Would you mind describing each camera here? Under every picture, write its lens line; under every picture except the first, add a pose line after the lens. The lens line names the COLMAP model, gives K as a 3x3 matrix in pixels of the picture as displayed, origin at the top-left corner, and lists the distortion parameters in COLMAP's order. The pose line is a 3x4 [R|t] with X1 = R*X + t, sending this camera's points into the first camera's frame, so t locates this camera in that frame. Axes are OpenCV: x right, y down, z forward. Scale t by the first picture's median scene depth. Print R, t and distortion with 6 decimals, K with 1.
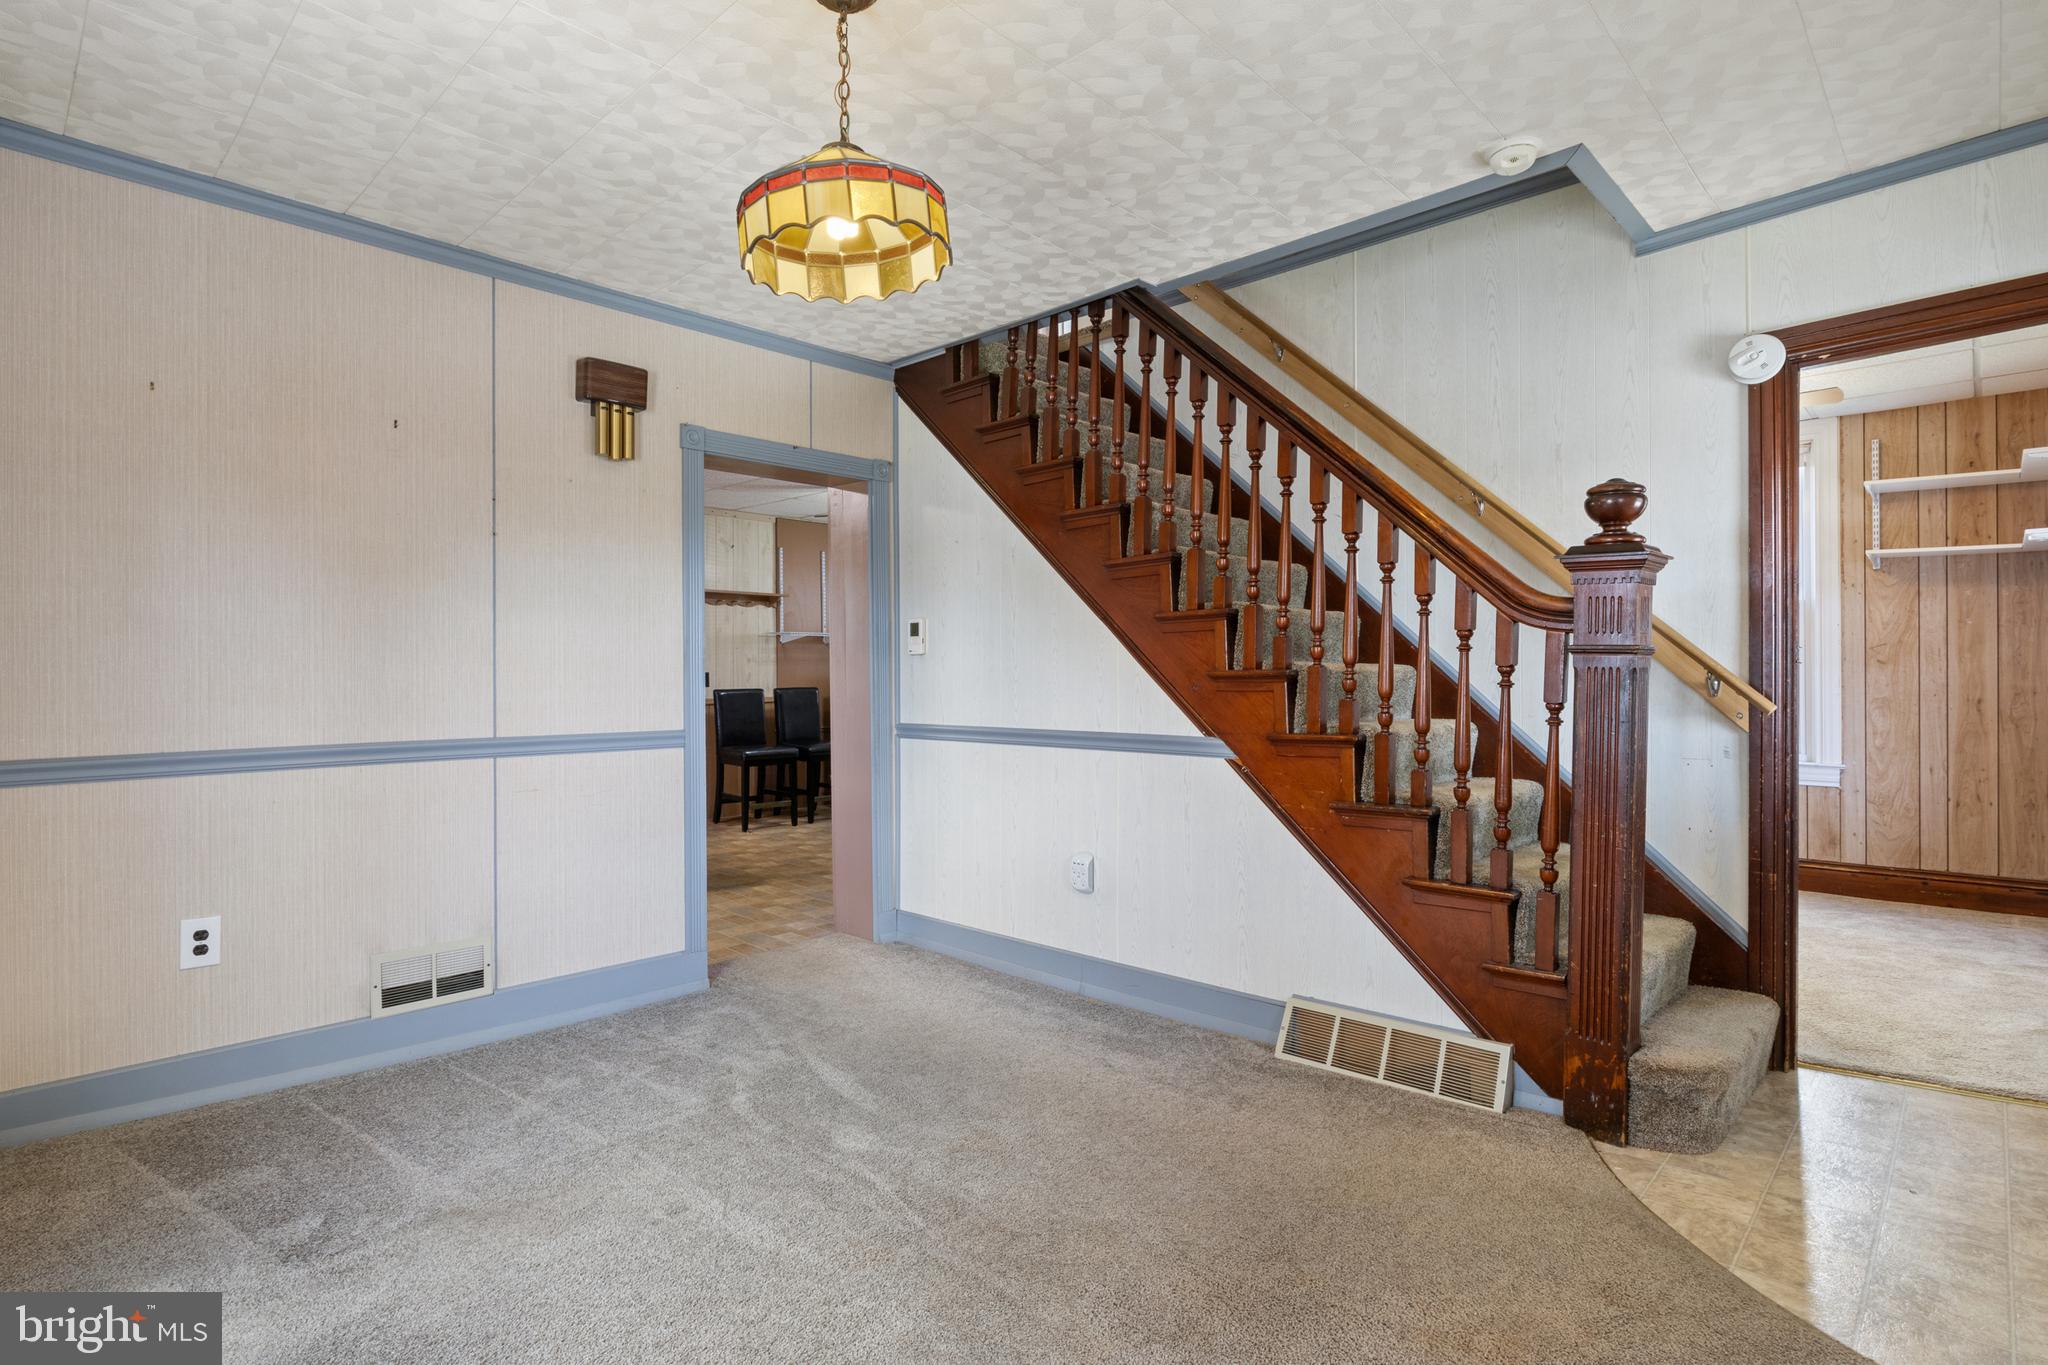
lens RADIAL K [[1029.6, 0, 1026.1], [0, 1029.6, 674.8], [0, 0, 1]] dist [-0.007164, -0.000115]
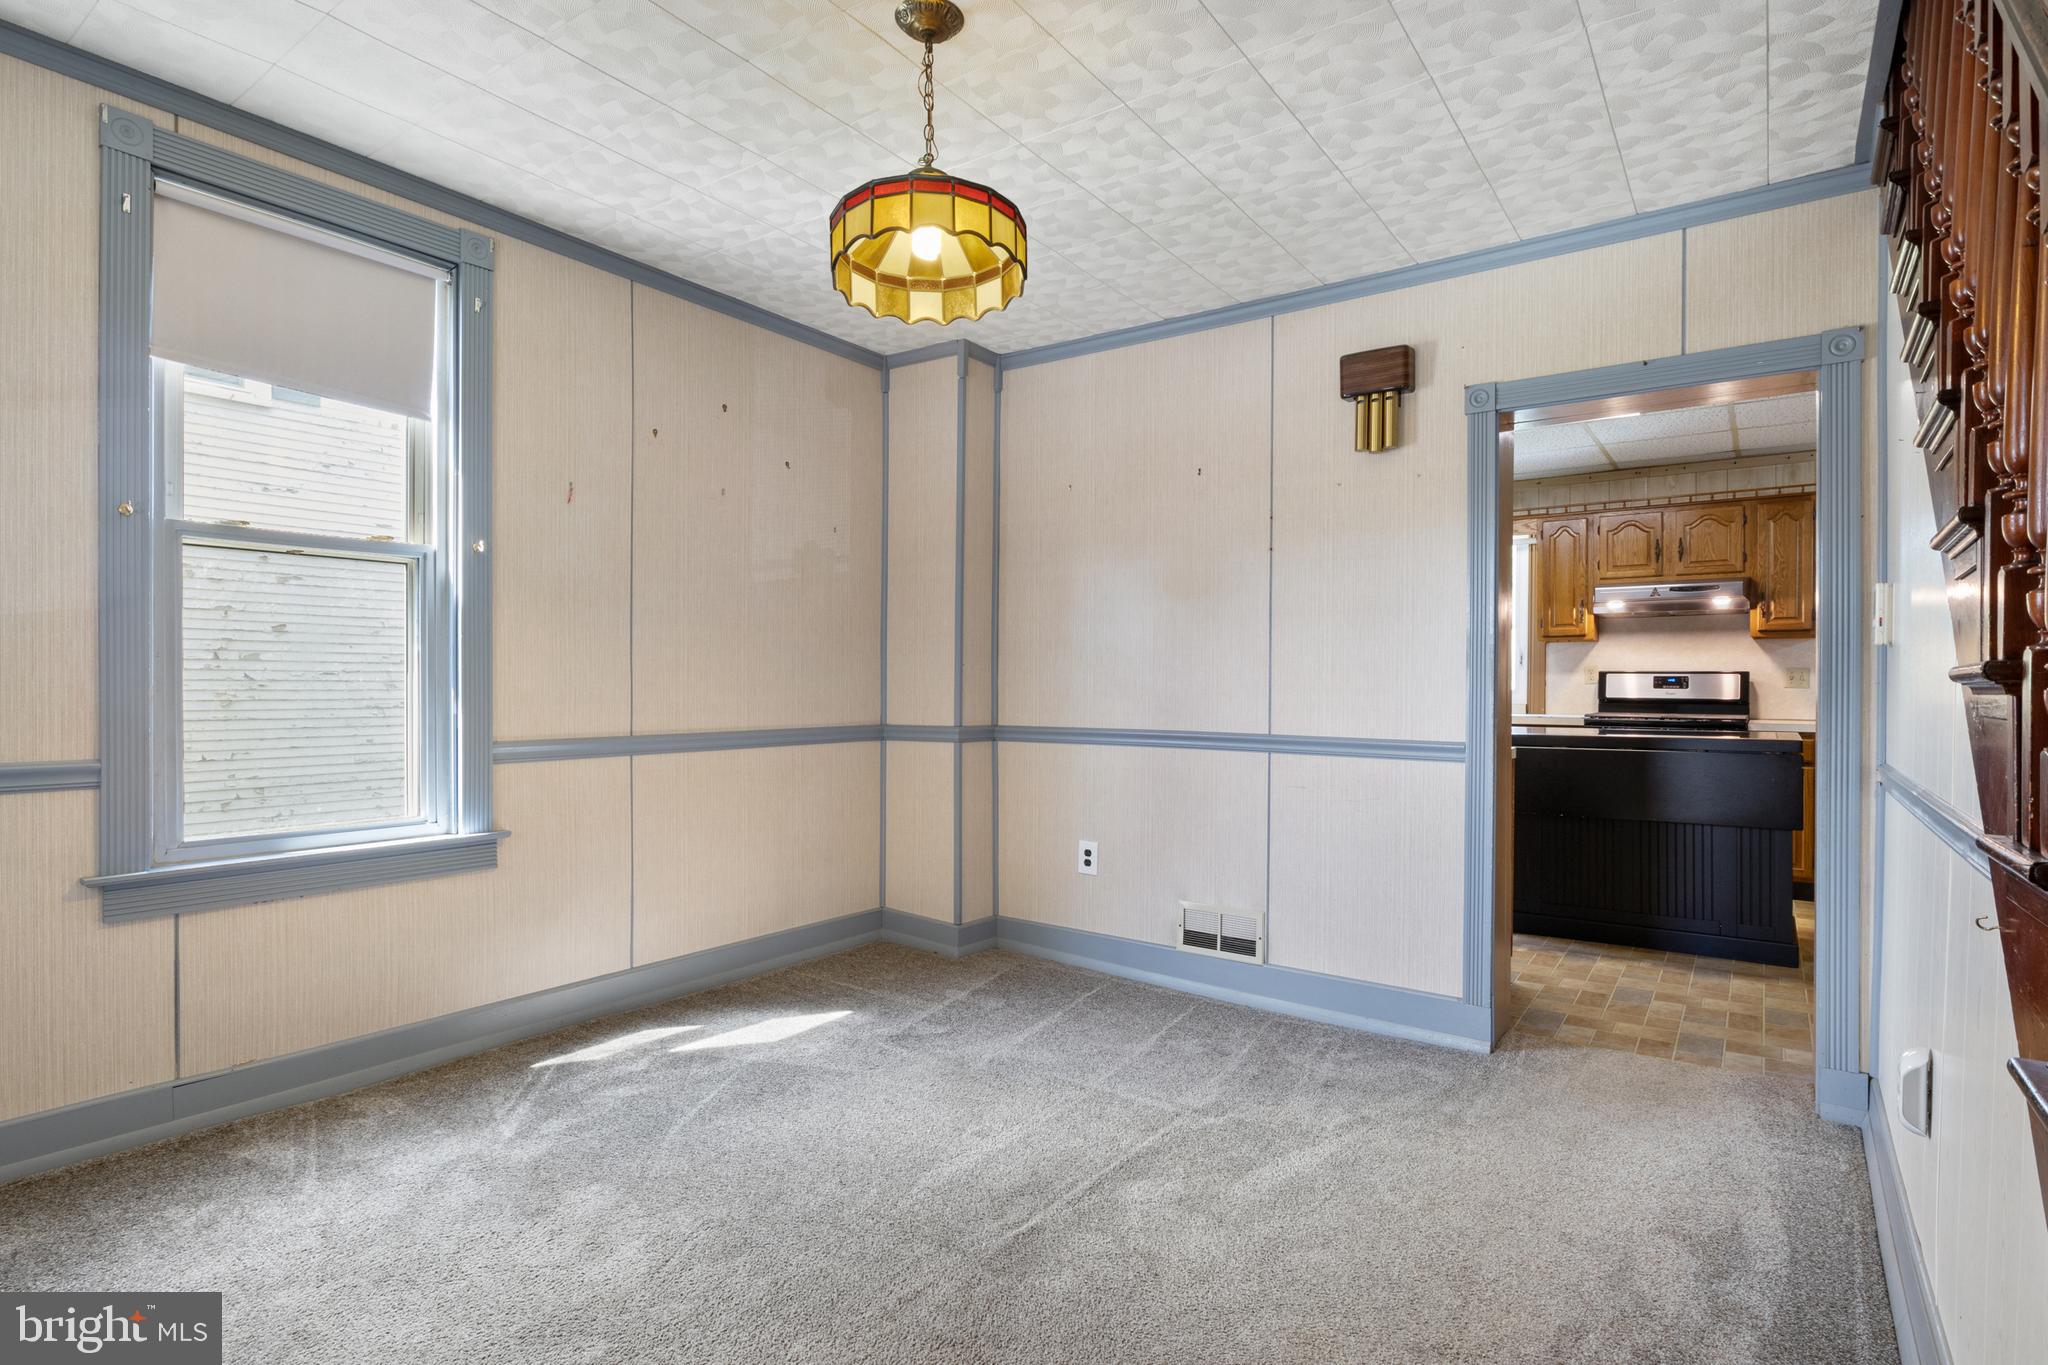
lens RADIAL K [[1029.6, 0, 1006.1], [0, 1029.6, 686.7], [0, 0, 1]] dist [-0.007164, -0.000115]
pose [[0.119047, 0.009418, -0.992844, 0.539668], [-0.008360, 0.999929, 0.008482, 0.002813], [0.992853, 0.007291, 0.119117, 0.585383]]
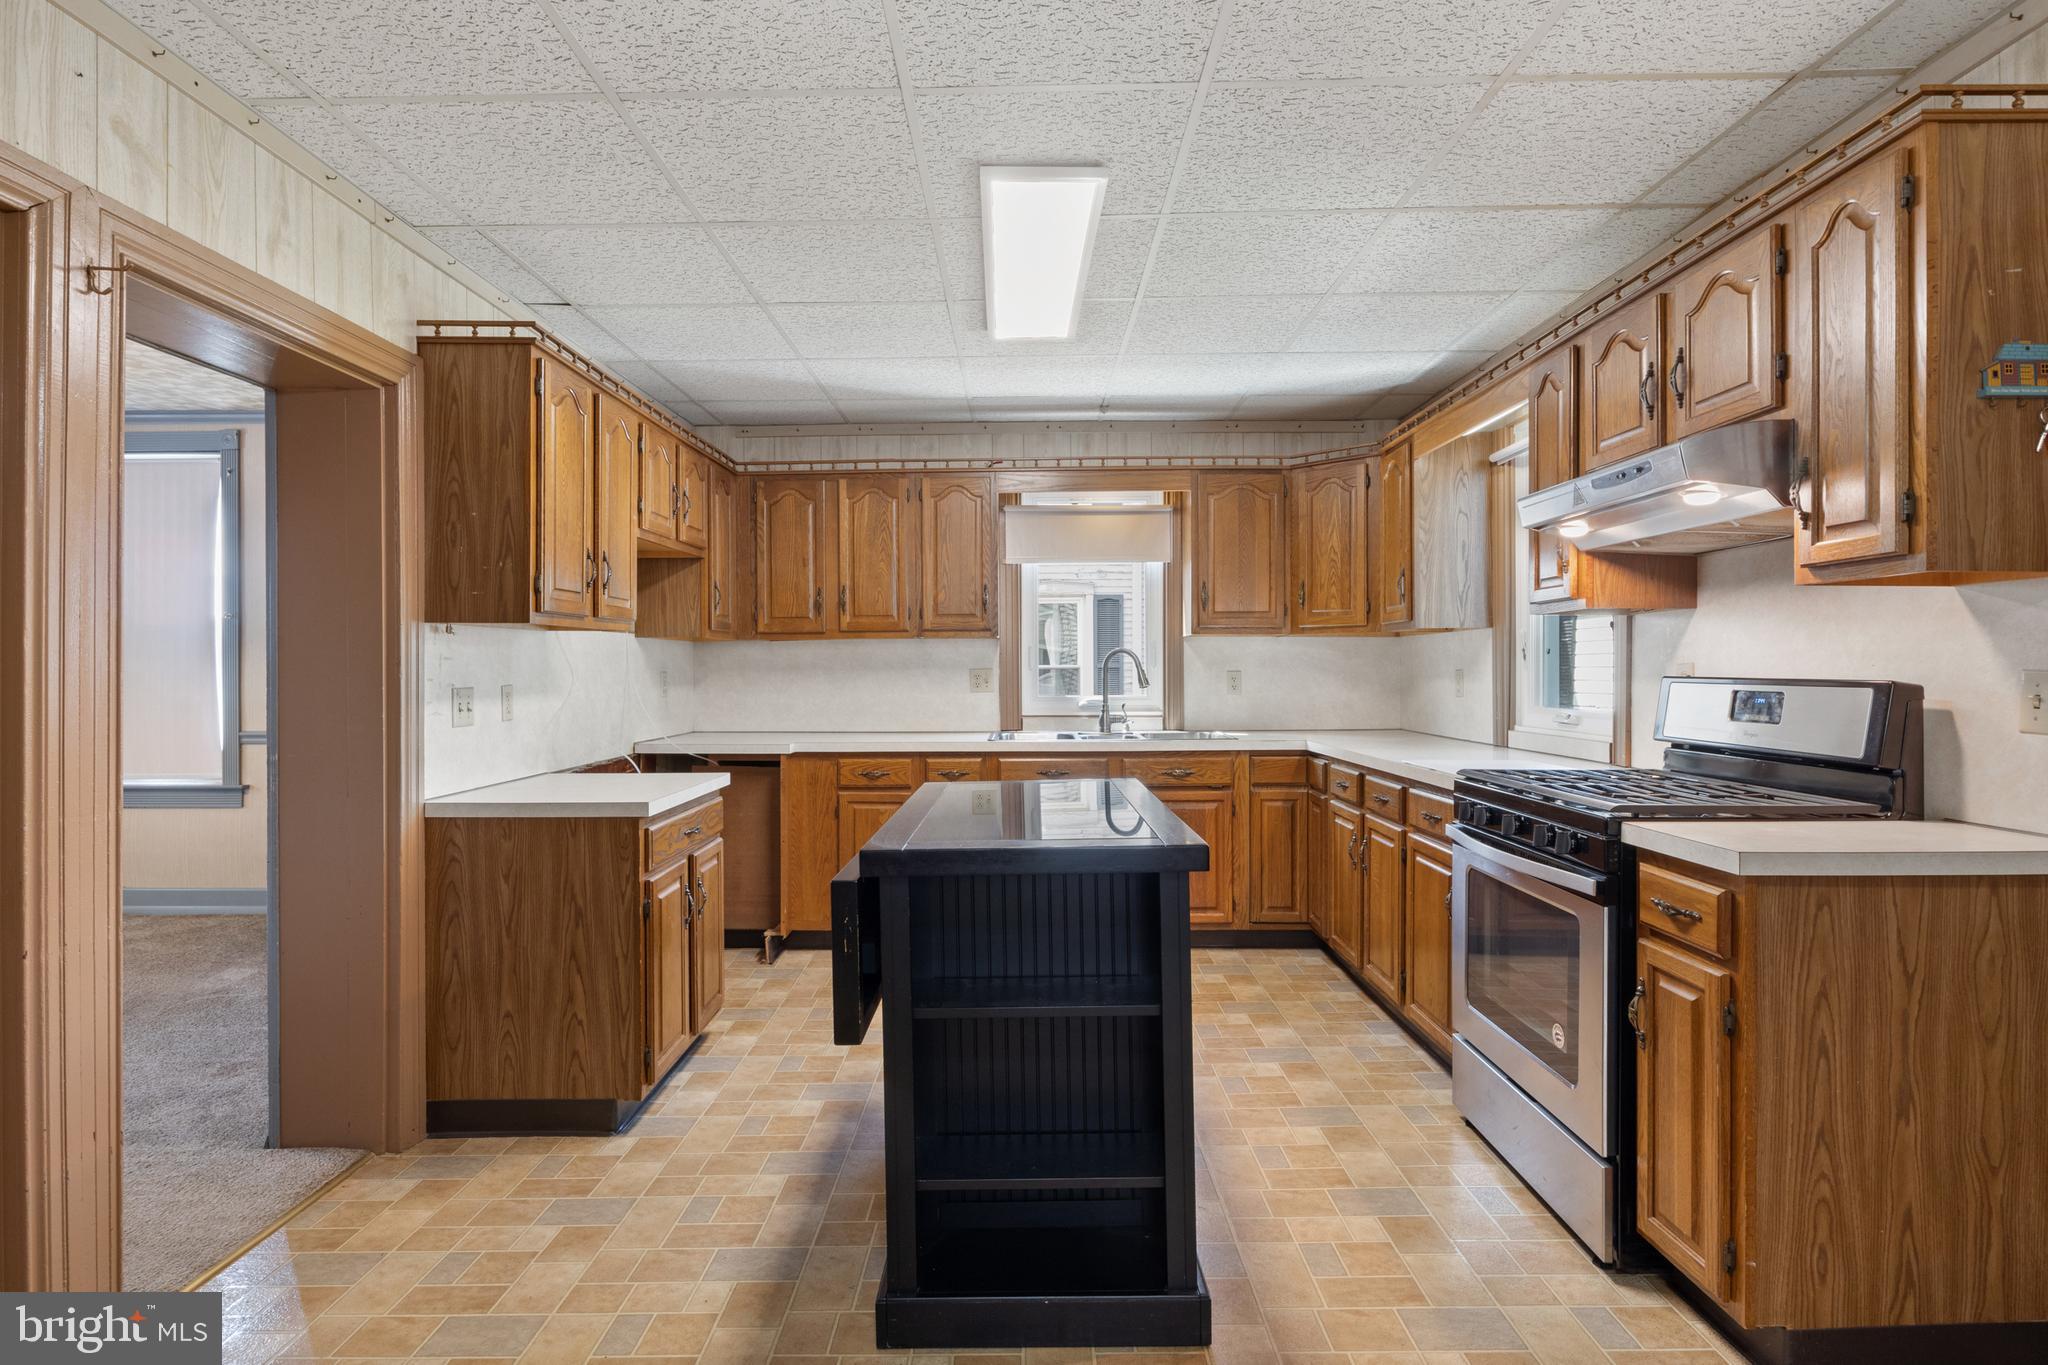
lens RADIAL K [[1029.6, 0, 1017.2], [0, 1029.6, 675.5], [0, 0, 1]] dist [-0.007164, -0.000115]
pose [[-0.734857, 0.010296, -0.678144, -0.244008], [0.002617, 0.999920, 0.012345, -0.030824], [0.678217, 0.007297, -0.734825, 2.134114]]
